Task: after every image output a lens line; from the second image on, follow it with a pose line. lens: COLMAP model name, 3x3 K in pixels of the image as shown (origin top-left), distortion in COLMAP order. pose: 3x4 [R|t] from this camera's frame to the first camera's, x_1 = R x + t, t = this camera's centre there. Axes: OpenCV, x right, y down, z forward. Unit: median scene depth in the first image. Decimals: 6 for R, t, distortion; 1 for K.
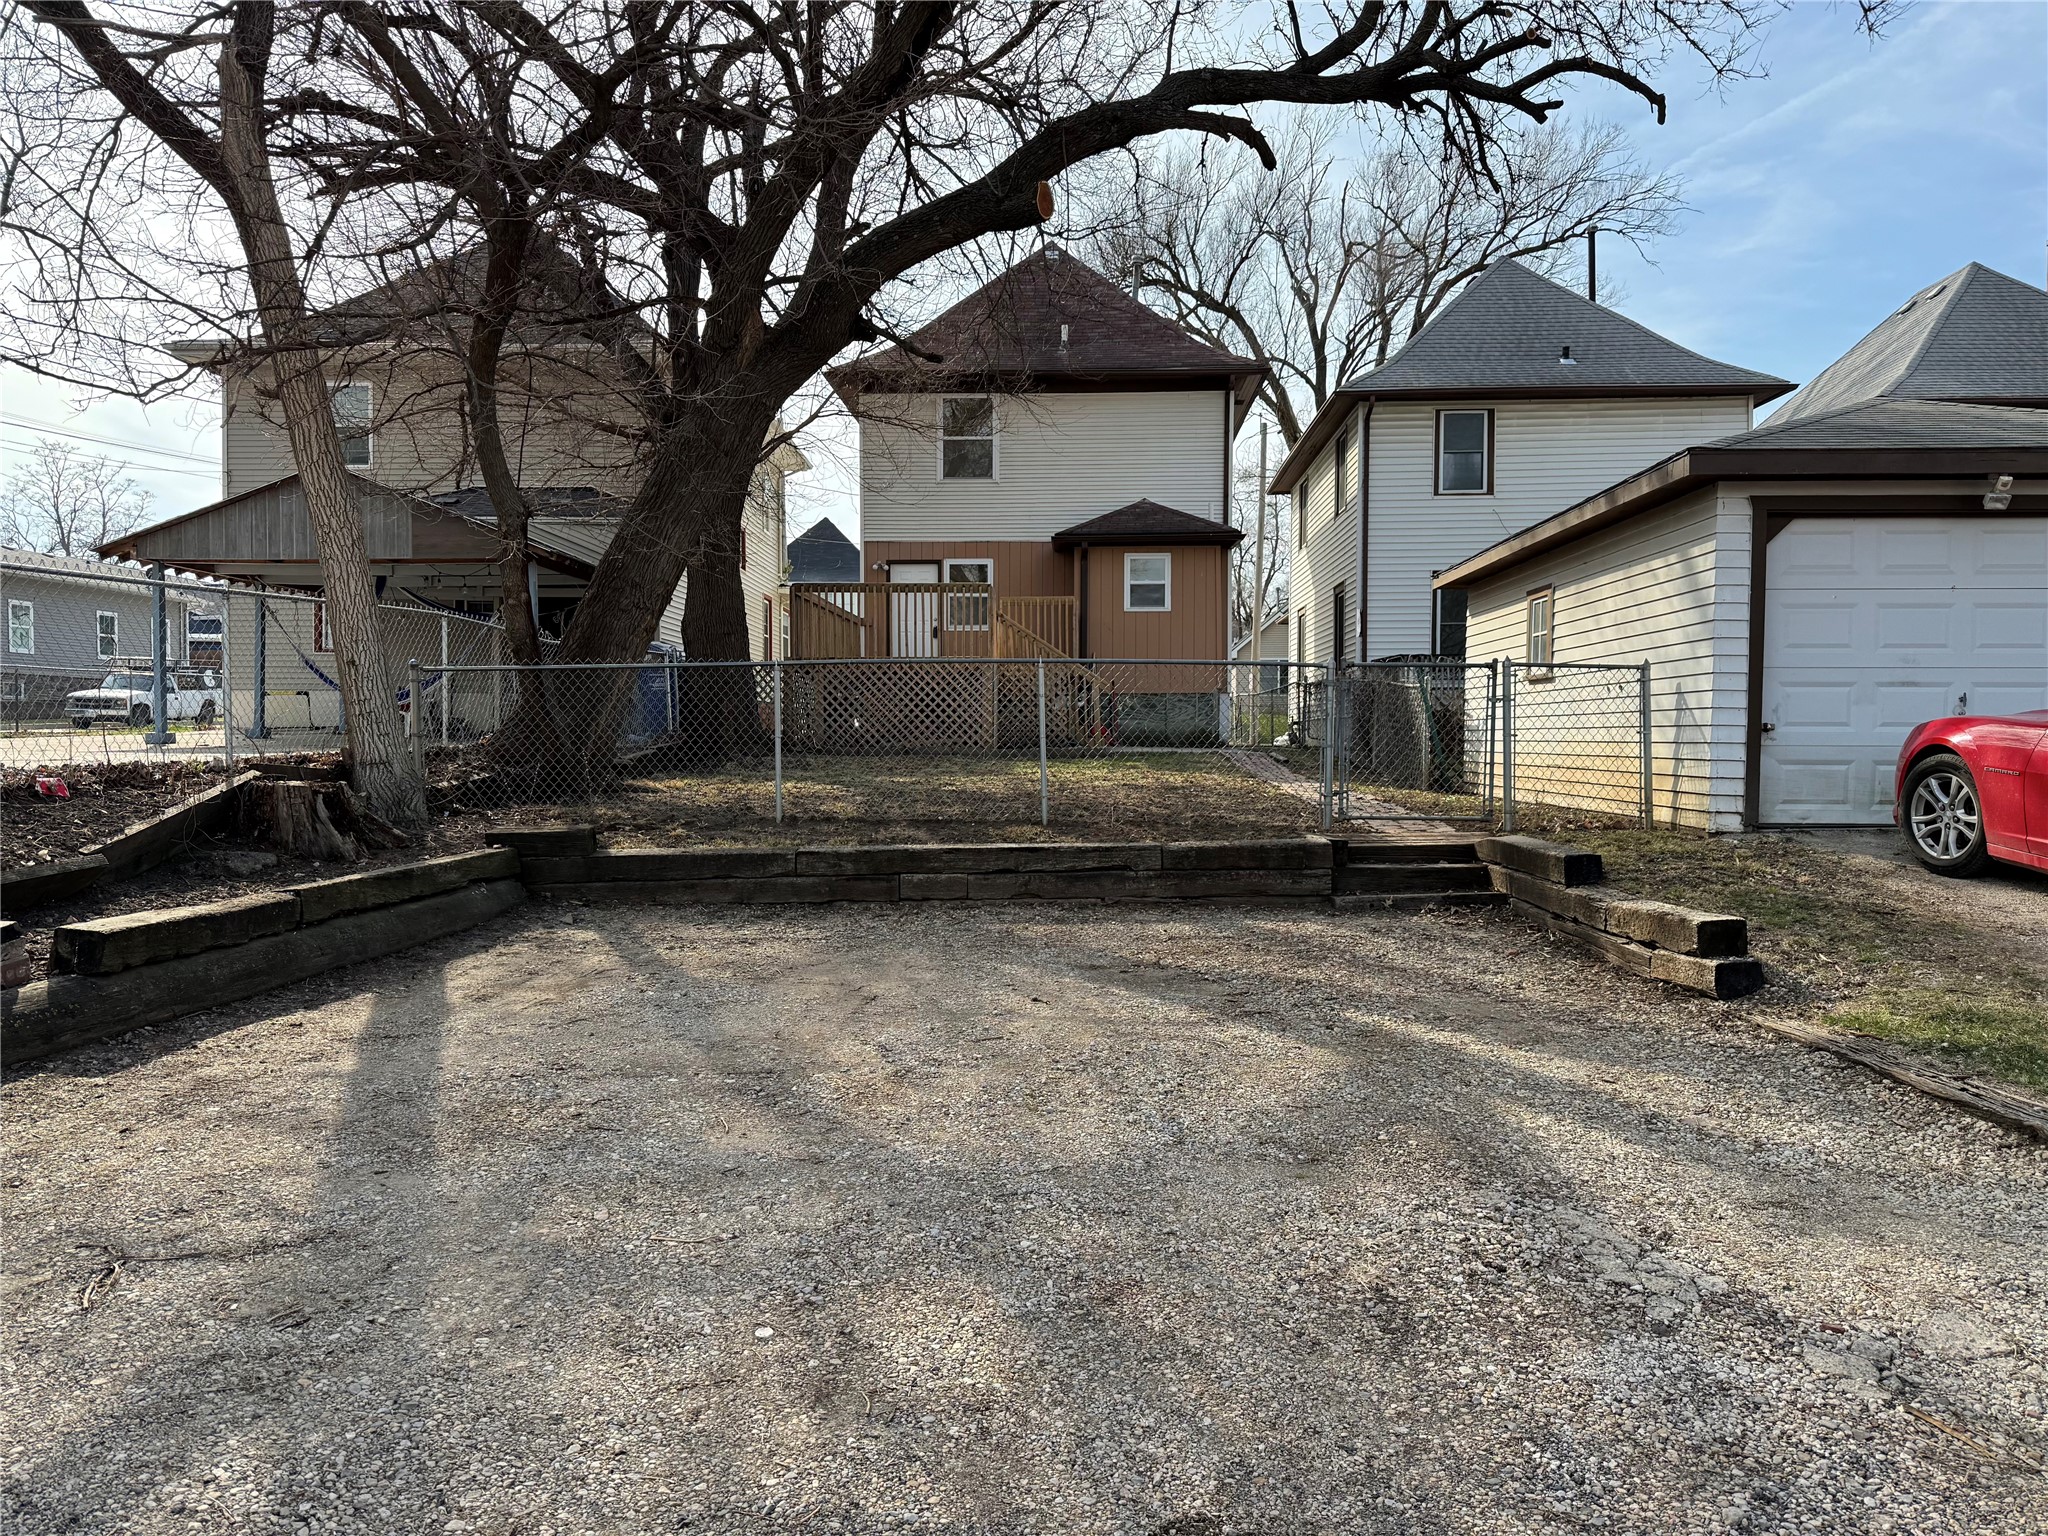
lens RADIAL K [[1433.2, 0, 1027.1], [0, 1433.2, 769.0], [0, 0, 1]] dist [0.059937, 0.000384]
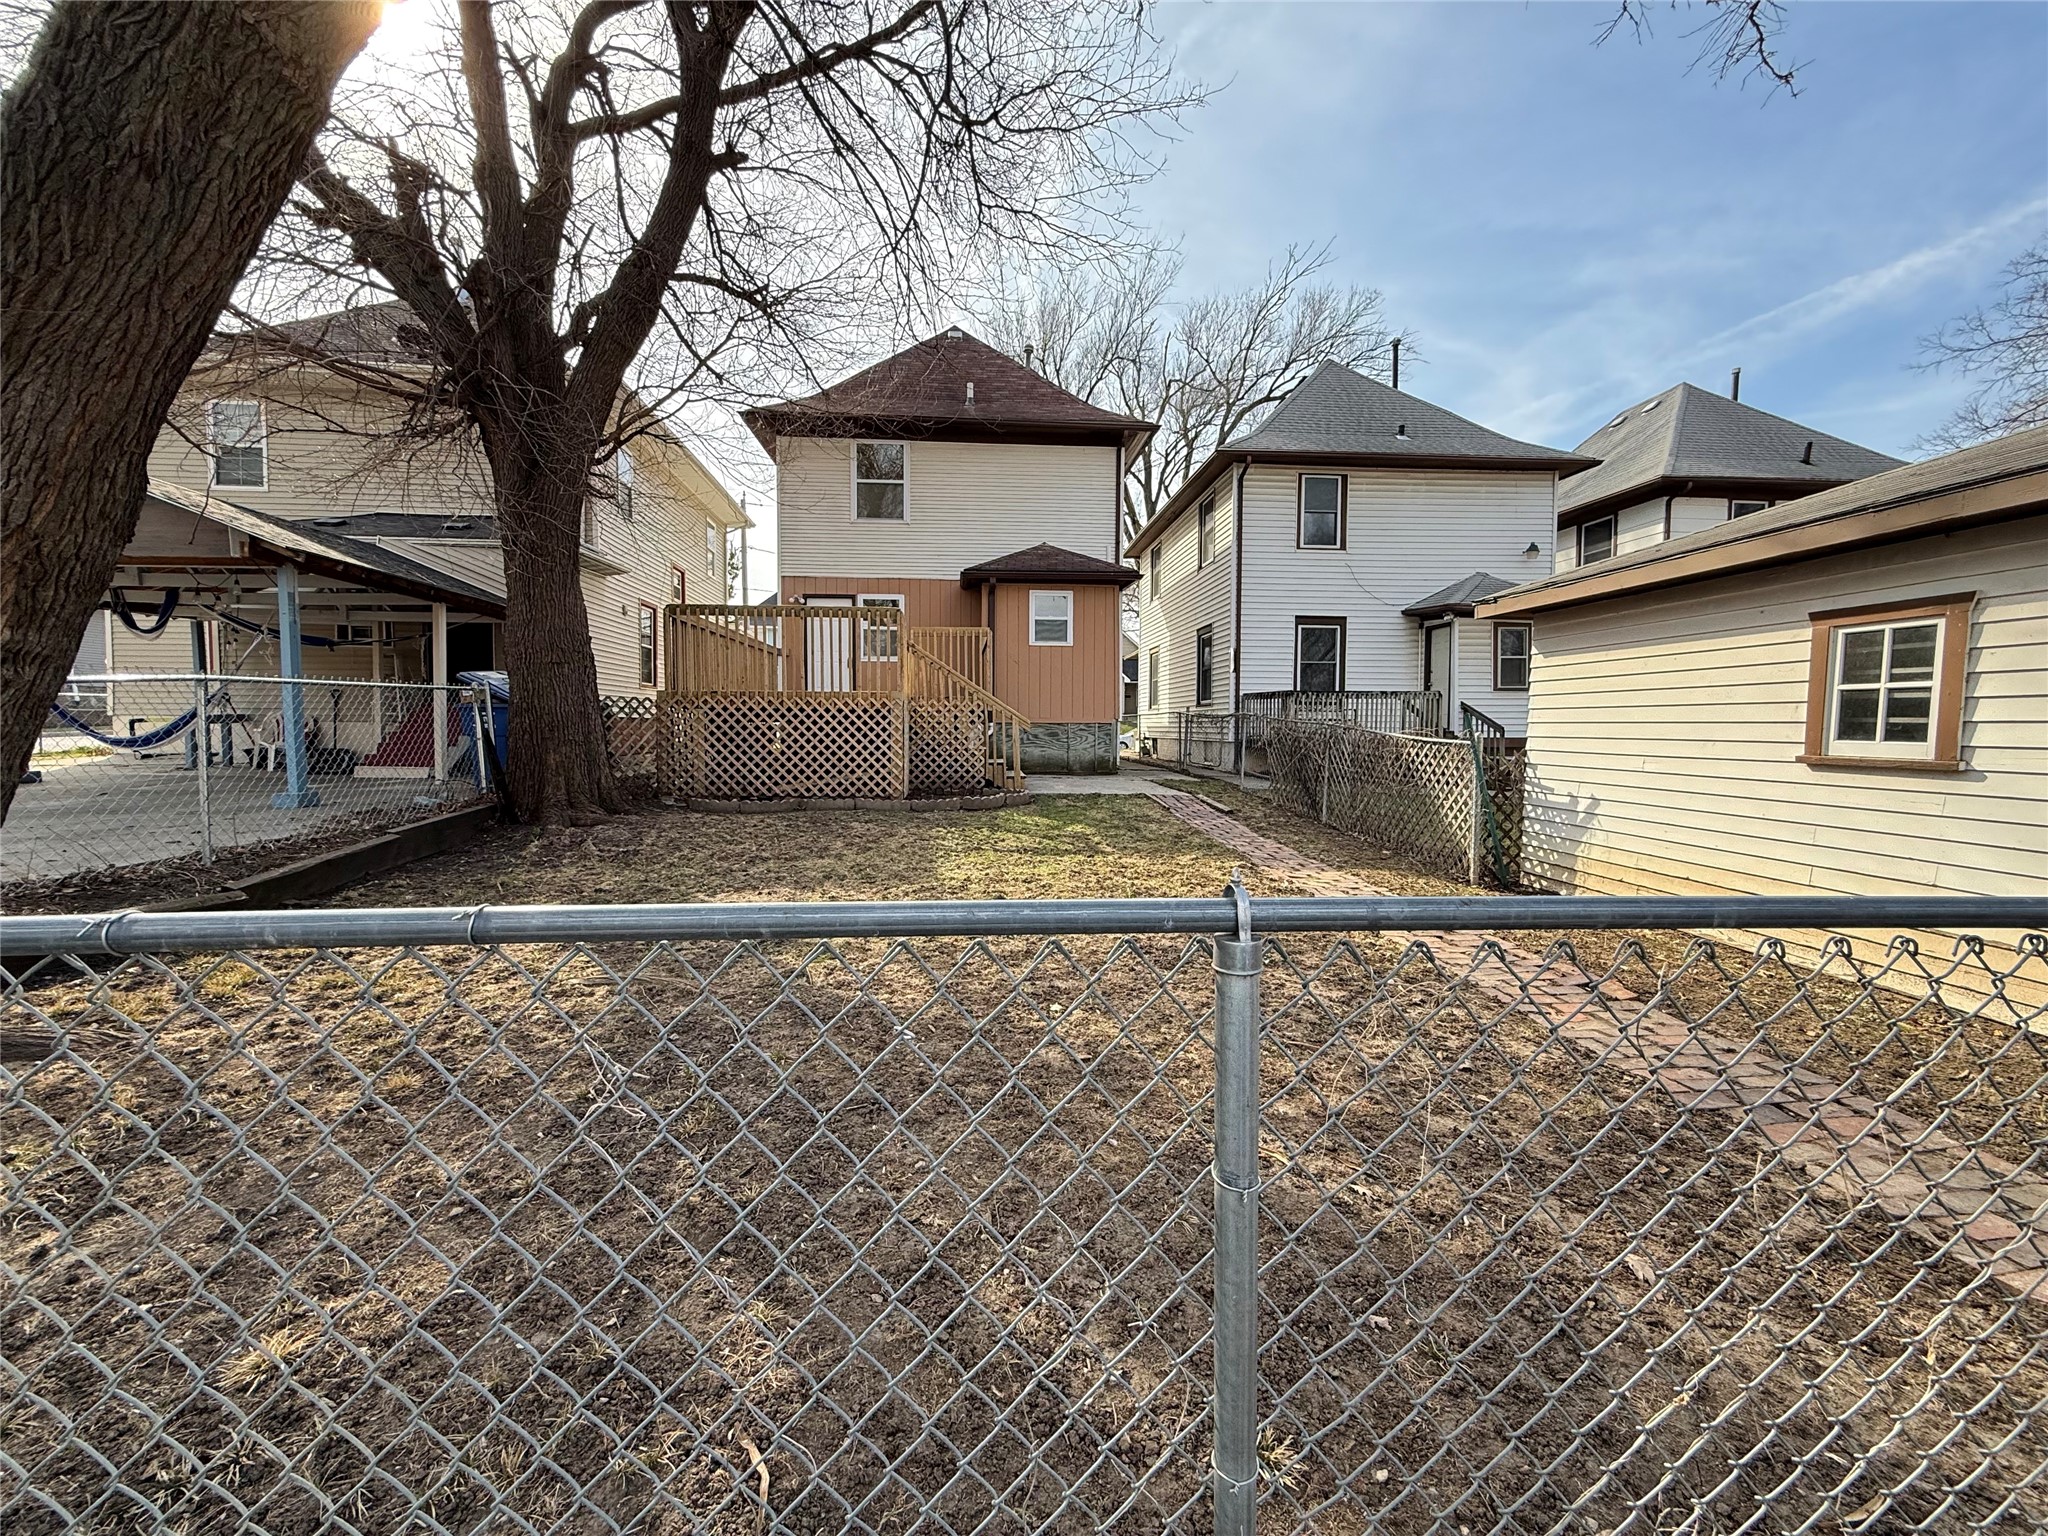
lens RADIAL K [[810.7, 0, 1024.0], [0, 810.7, 769.0], [0, 0, 1]] dist [0.002238, 0.000290]
pose [[0.992892, -0.001819, 0.119004, -0.007338], [-0.002382, 0.999379, 0.035151, -0.037931], [-0.118994, -0.035185, 0.992271, 0.385345]]
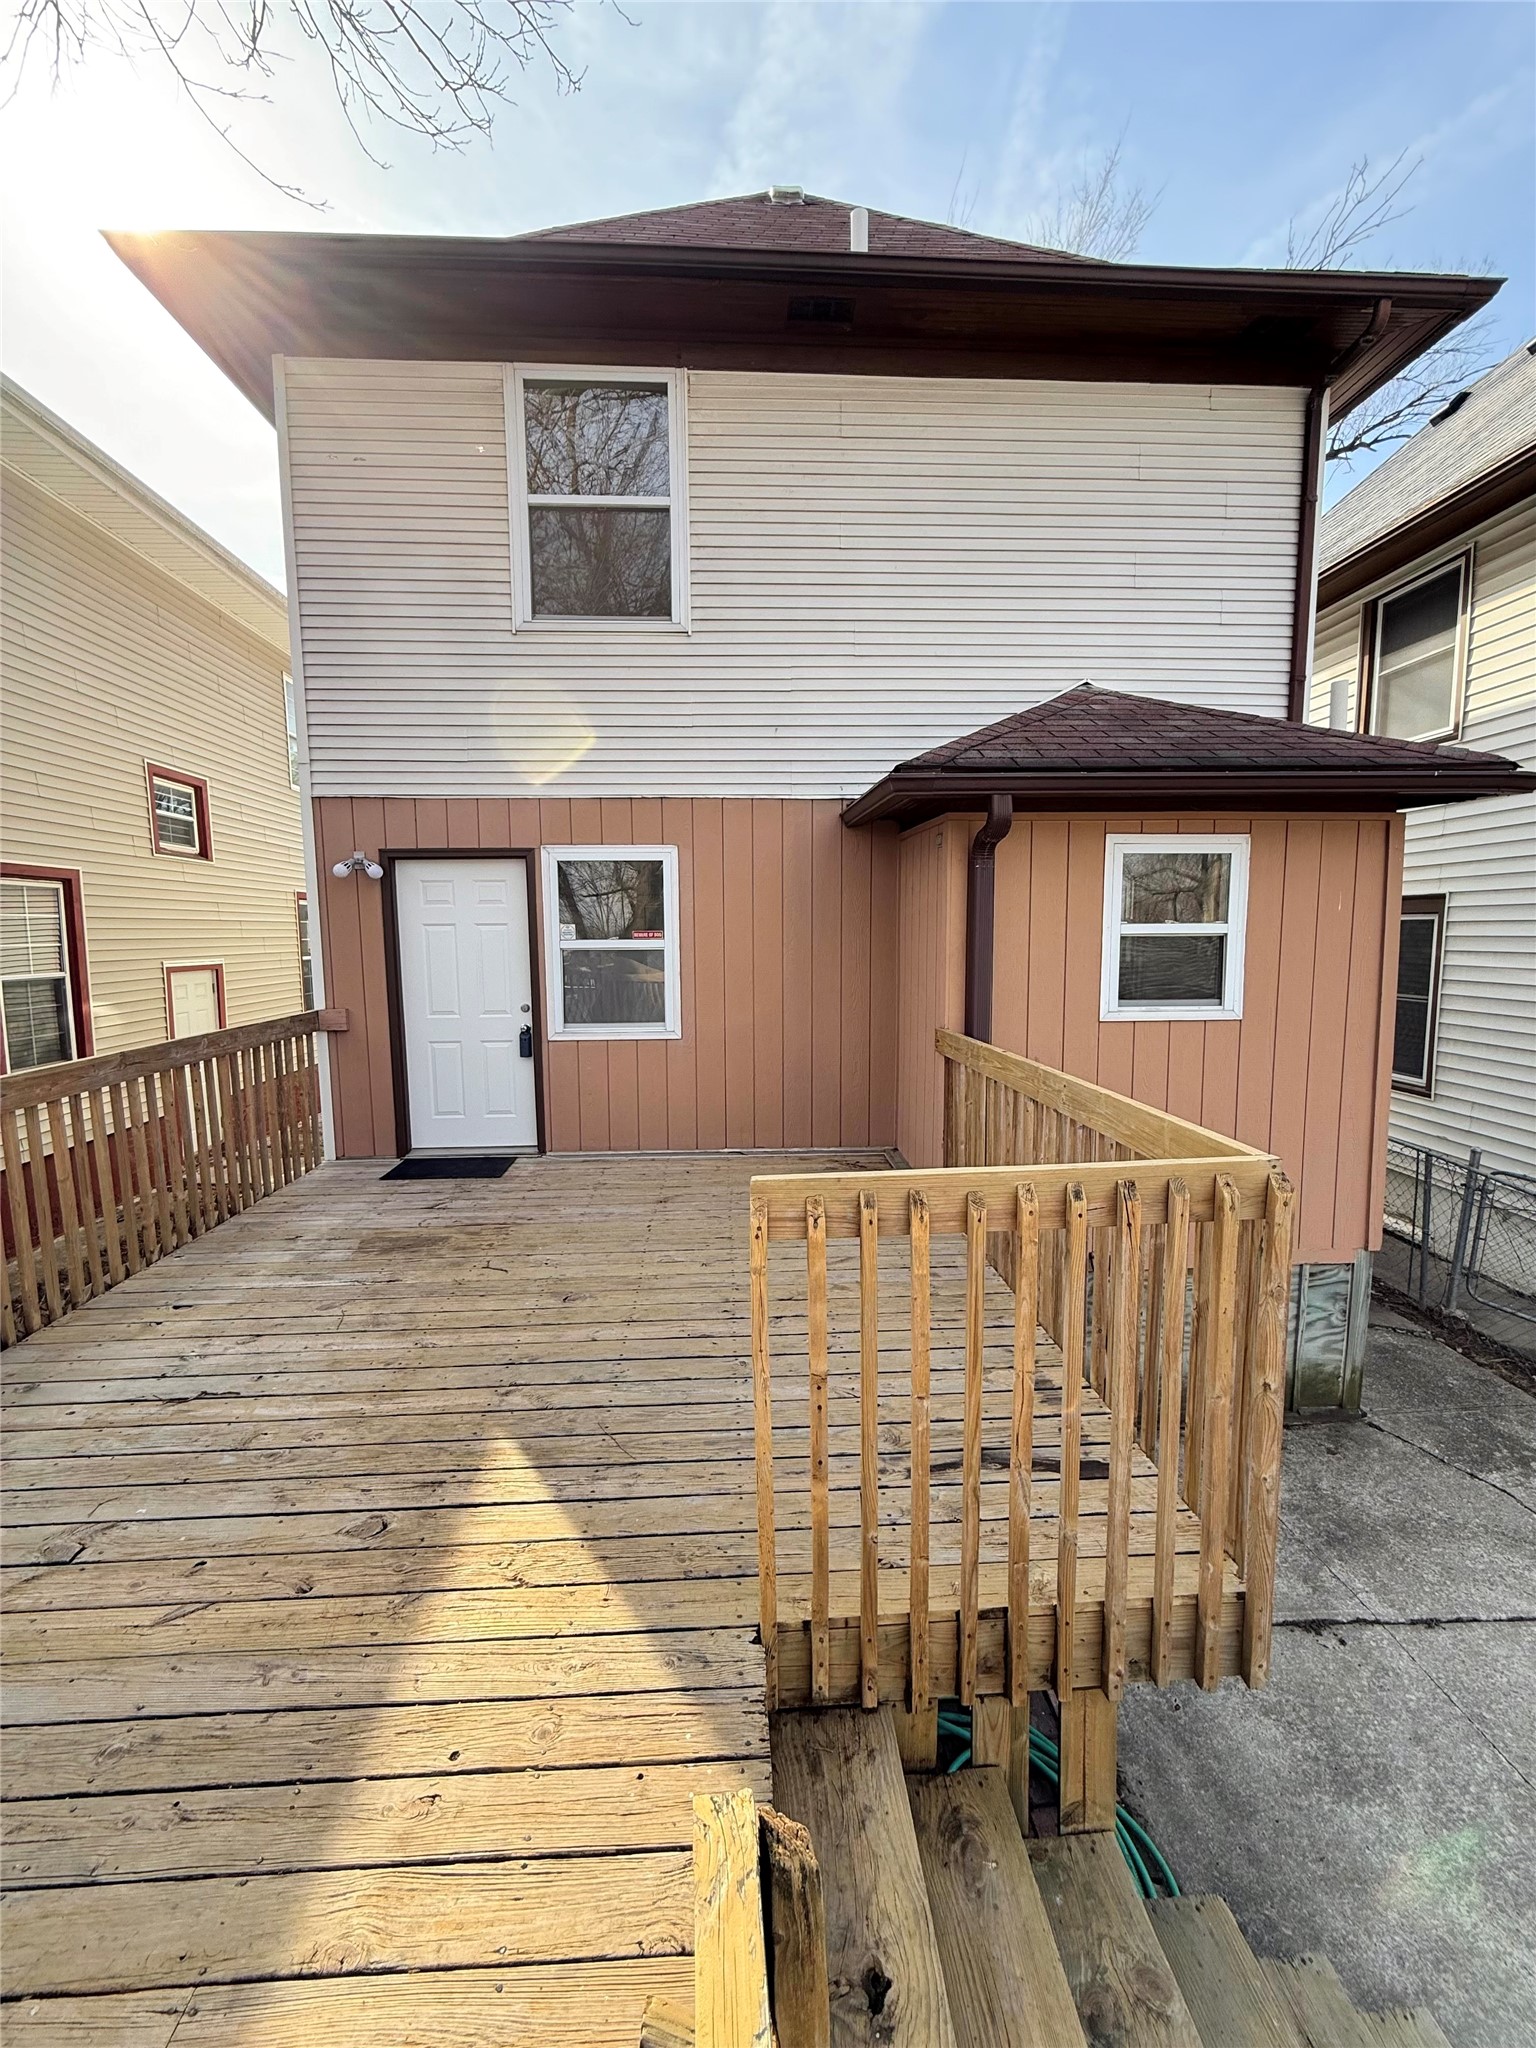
lens RADIAL K [[810.7, 0, 769.2], [0, 810.7, 1019.7], [0, 0, 1]] dist [0.002238, 0.000290]
pose [[0.996061, -0.017378, 0.086949, -0.019305], [0.009278, 0.995650, 0.092712, -0.121952], [-0.088182, -0.091540, 0.991889, 0.793644]]
